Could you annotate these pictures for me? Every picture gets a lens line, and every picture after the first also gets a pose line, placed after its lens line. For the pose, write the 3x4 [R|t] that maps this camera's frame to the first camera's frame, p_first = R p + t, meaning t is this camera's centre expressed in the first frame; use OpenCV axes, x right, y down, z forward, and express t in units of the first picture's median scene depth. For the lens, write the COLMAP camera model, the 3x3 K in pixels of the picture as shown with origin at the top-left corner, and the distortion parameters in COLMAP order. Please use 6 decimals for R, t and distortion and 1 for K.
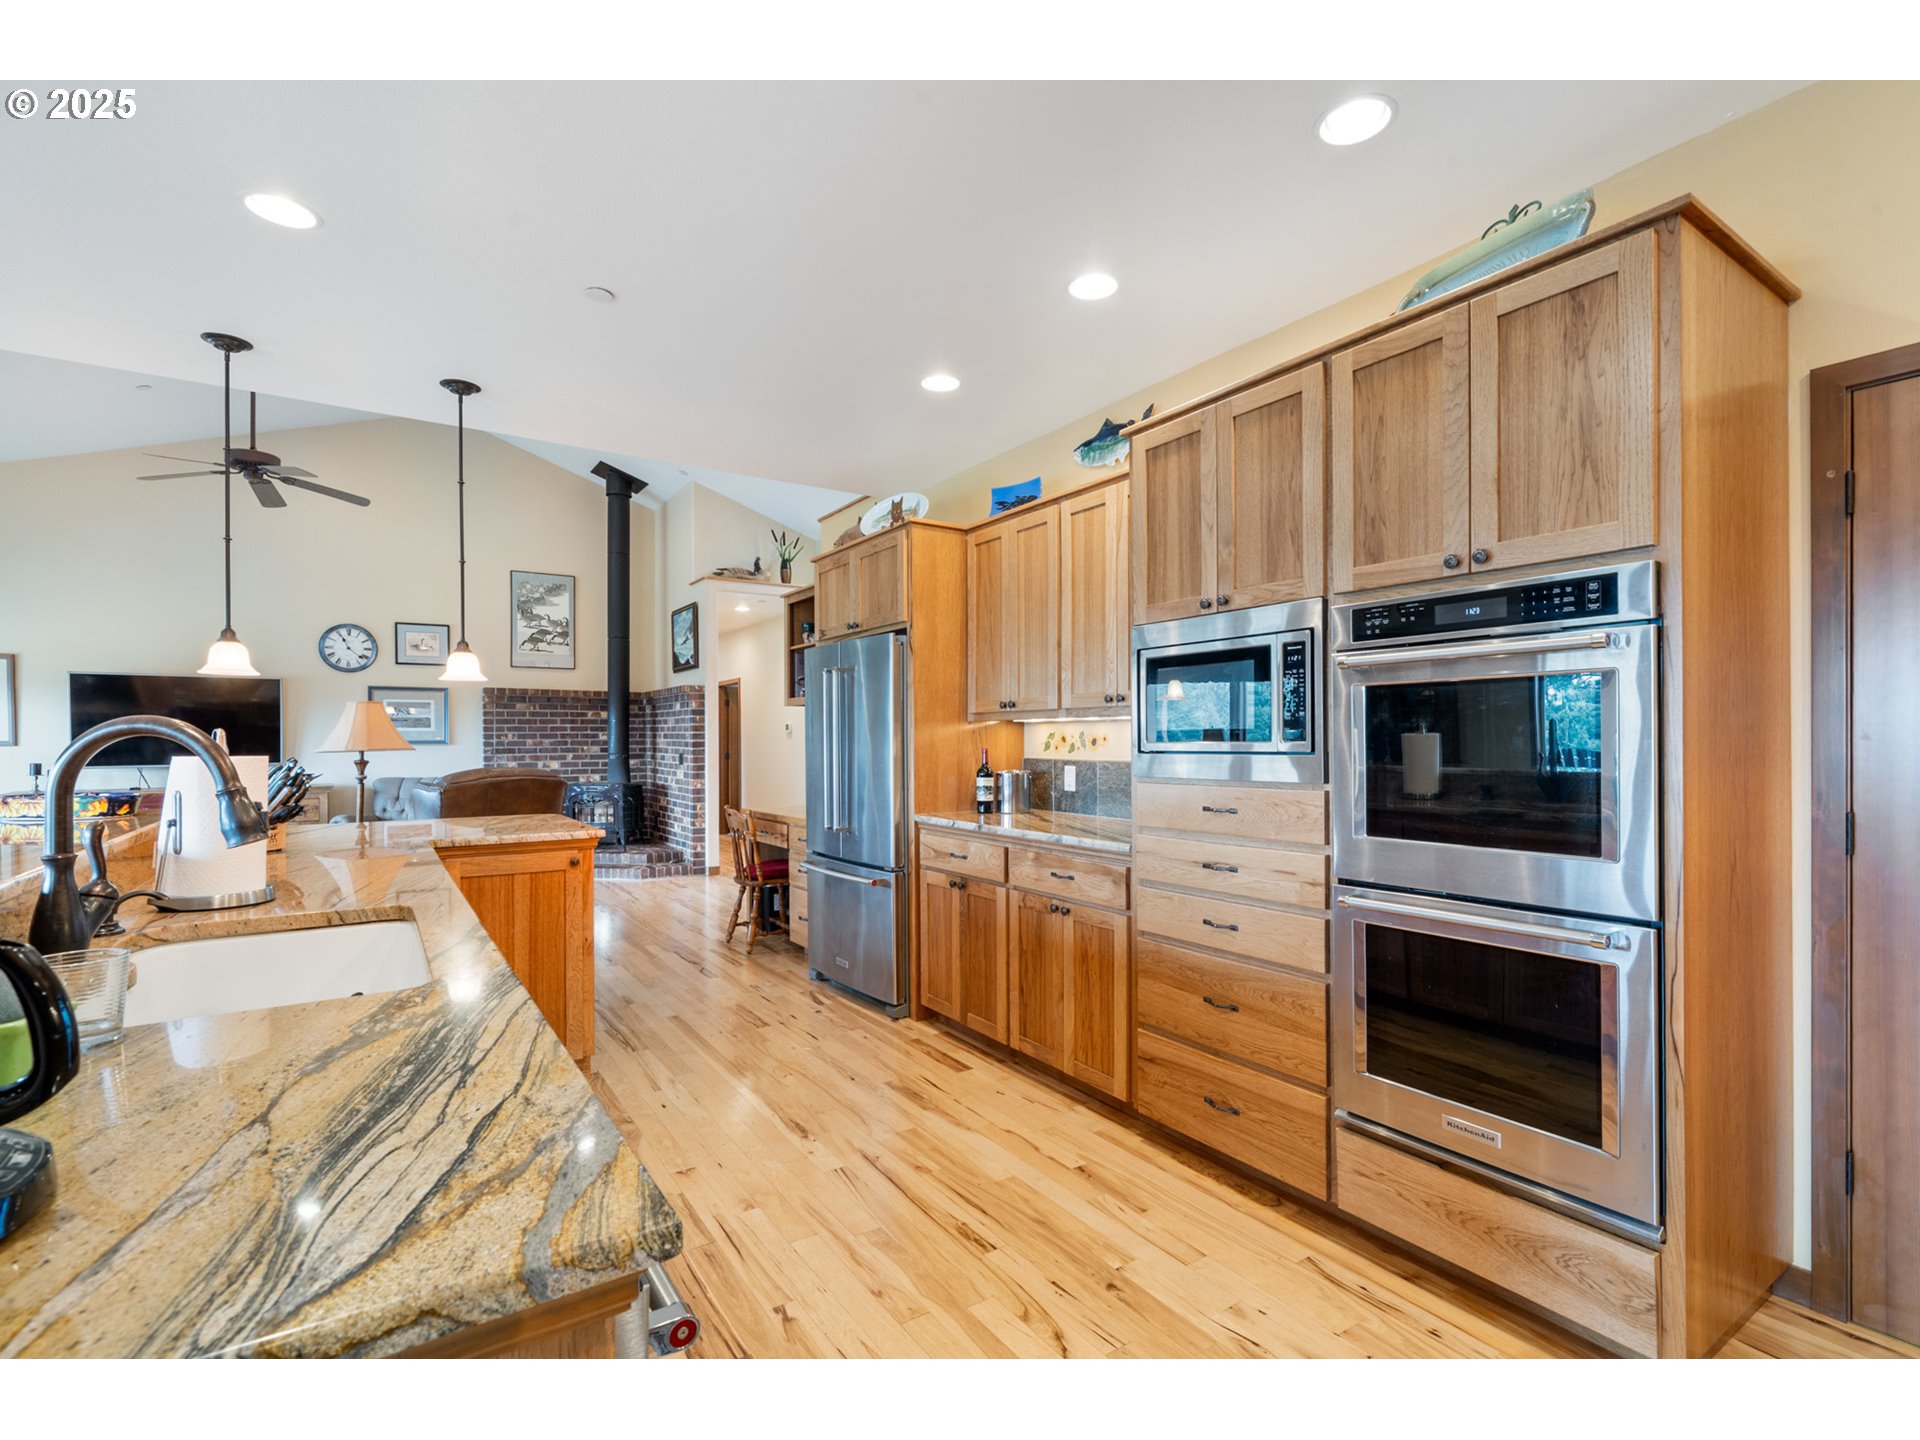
lens RADIAL K [[881.1, 0, 960.6], [0, 881.1, 741.4], [0, 0, 1]] dist [-0.001071, 0.000519]
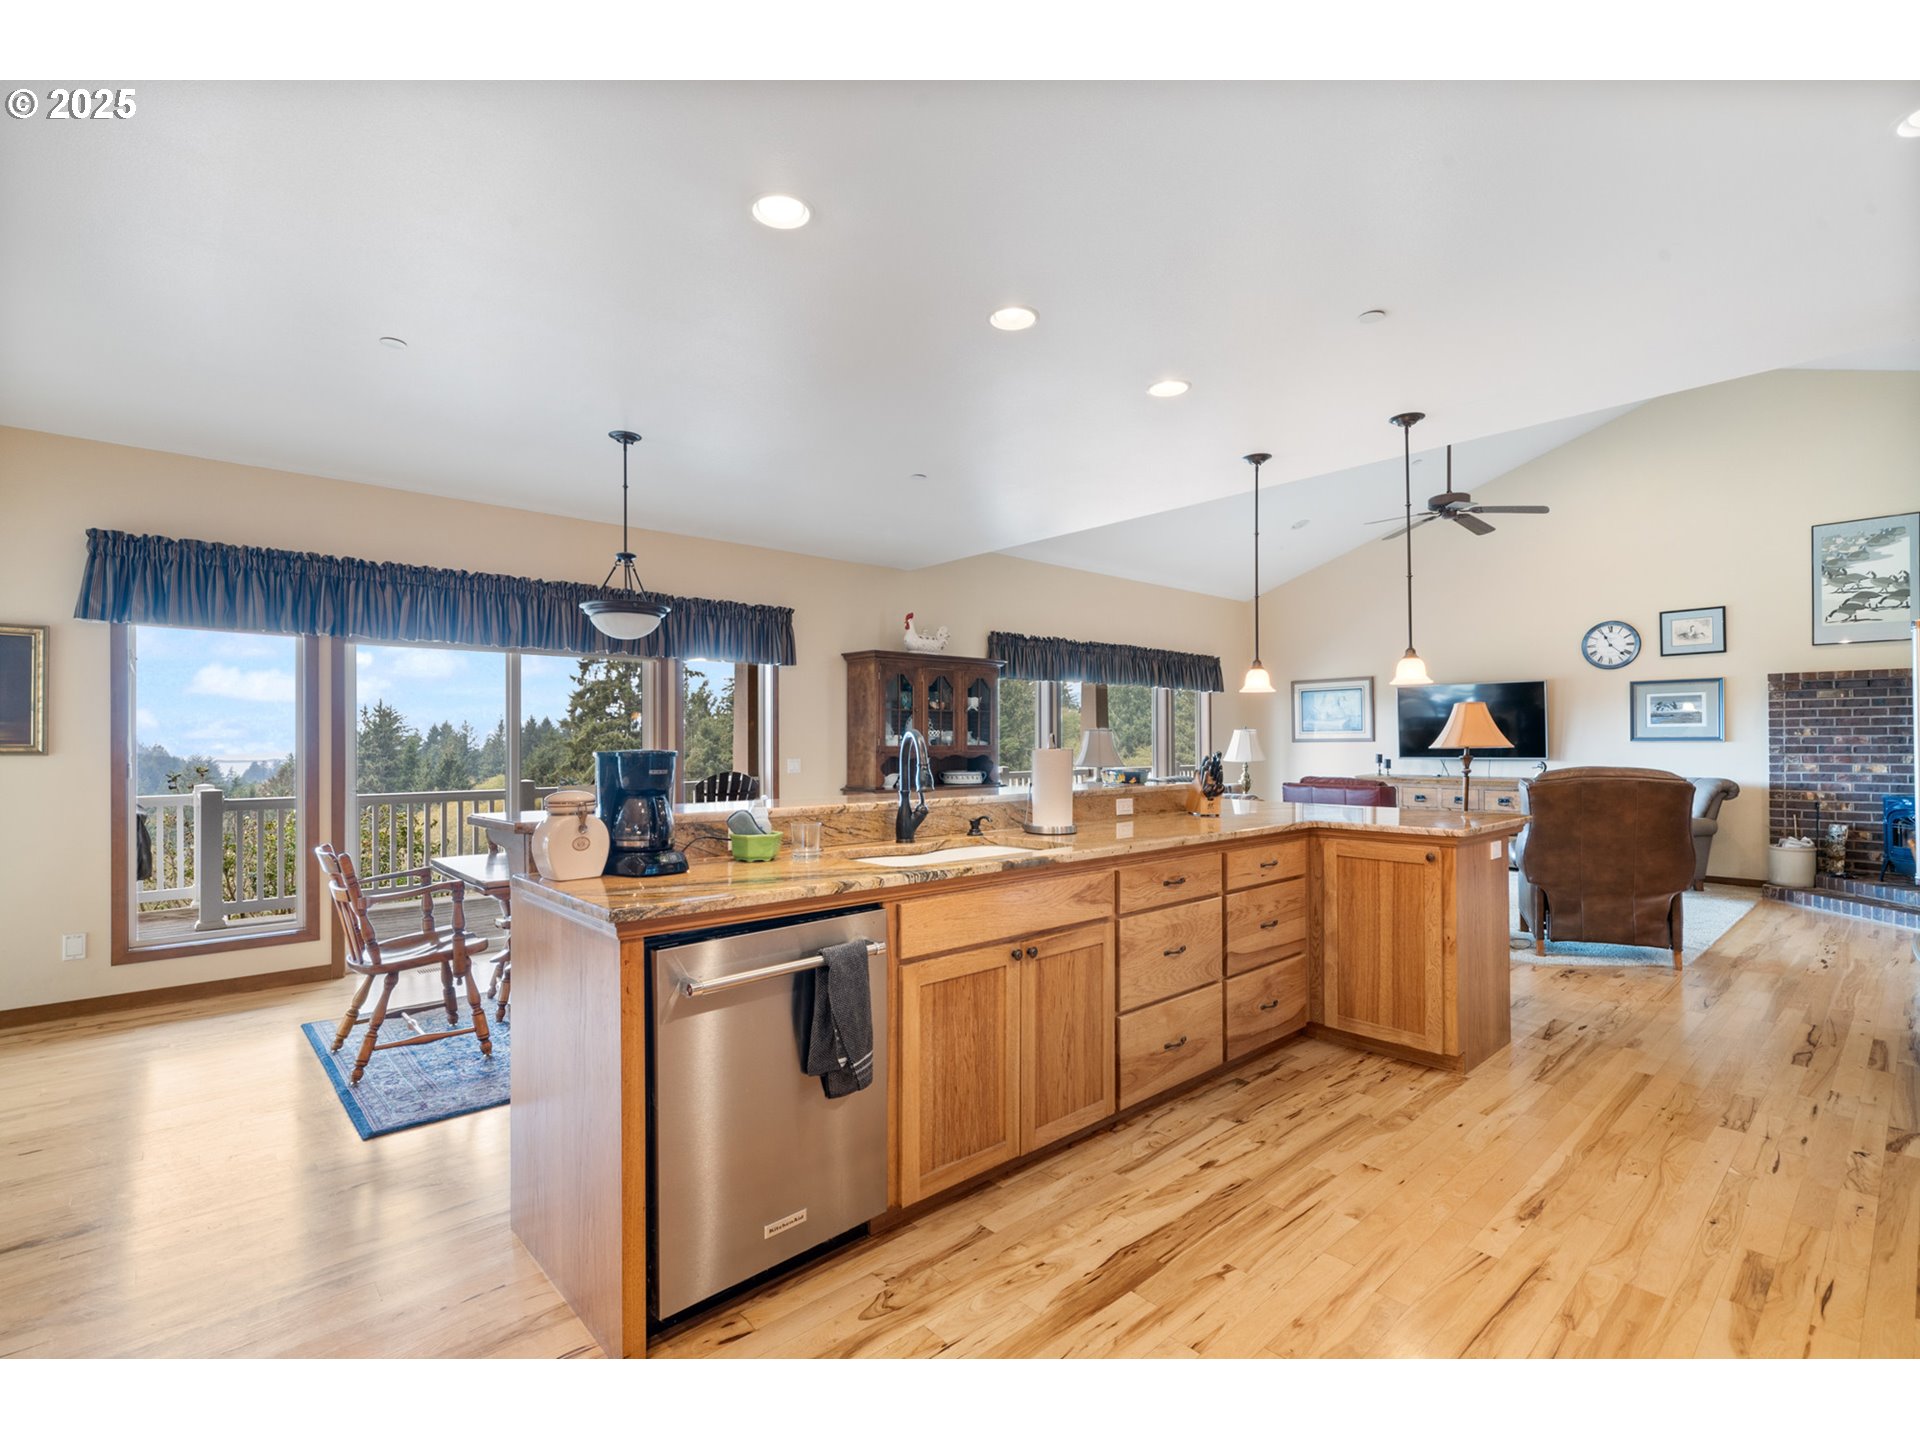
lens RADIAL K [[881.1, 0, 960.6], [0, 881.1, 741.4], [0, 0, 1]] dist [-0.001071, 0.000519]
pose [[0.144094, 0.002452, -0.989561, 0.385727], [0.002050, 0.999994, 0.002777, -0.001433], [0.989562, -0.002428, 0.144088, 0.247502]]
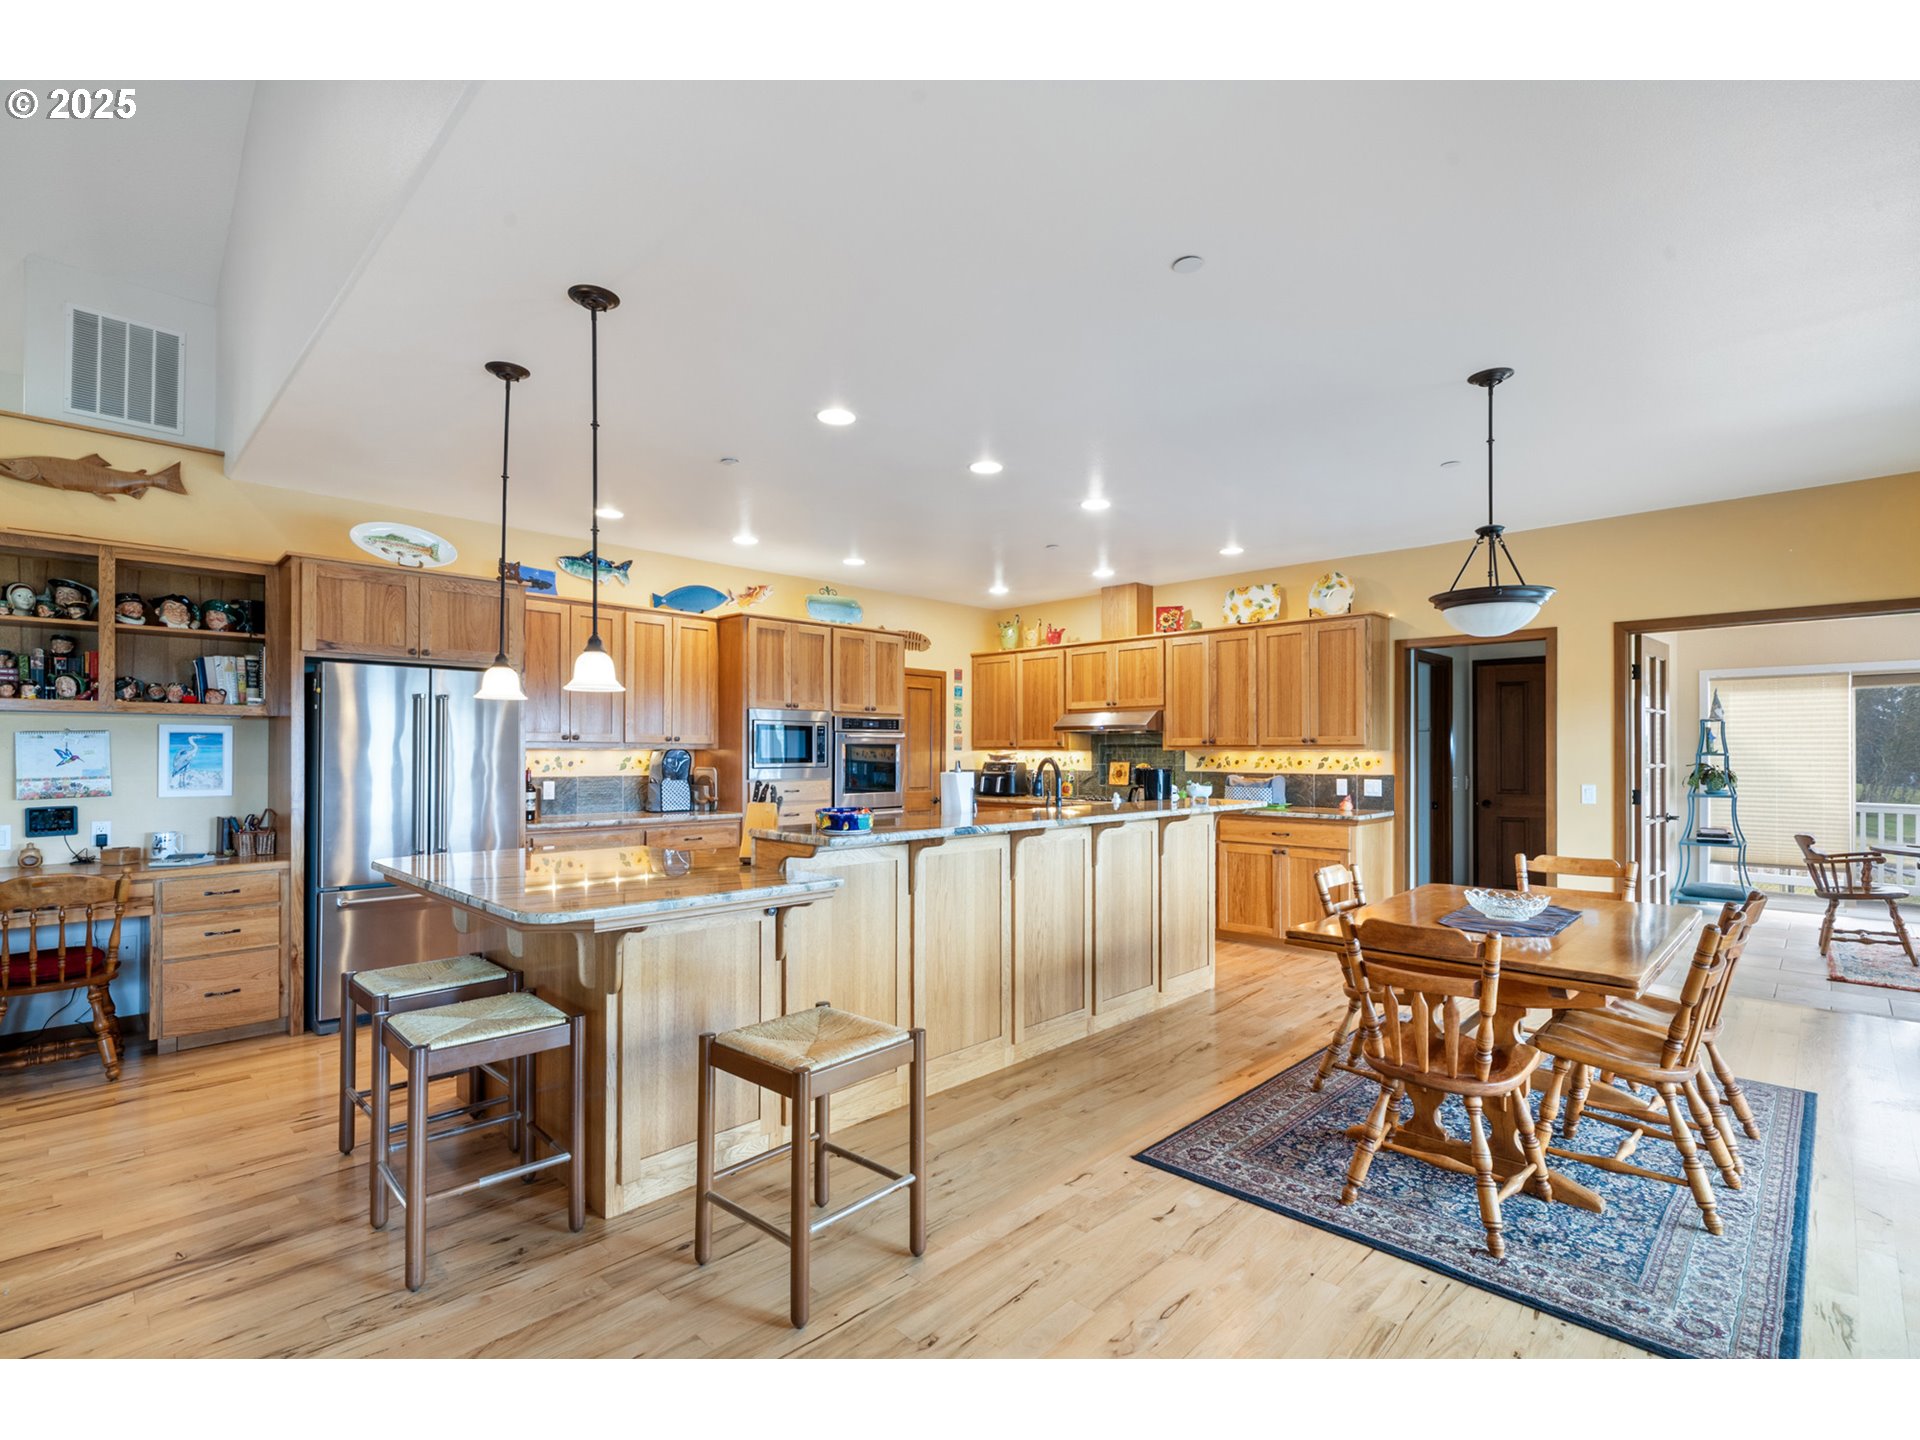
lens RADIAL K [[881.1, 0, 960.6], [0, 881.1, 741.4], [0, 0, 1]] dist [-0.001071, 0.000519]
pose [[-0.199967, 0.017423, 0.979648, -1.342918], [0.000776, 0.999844, -0.017624, -0.009843], [-0.979802, -0.002764, -0.199950, 0.635809]]
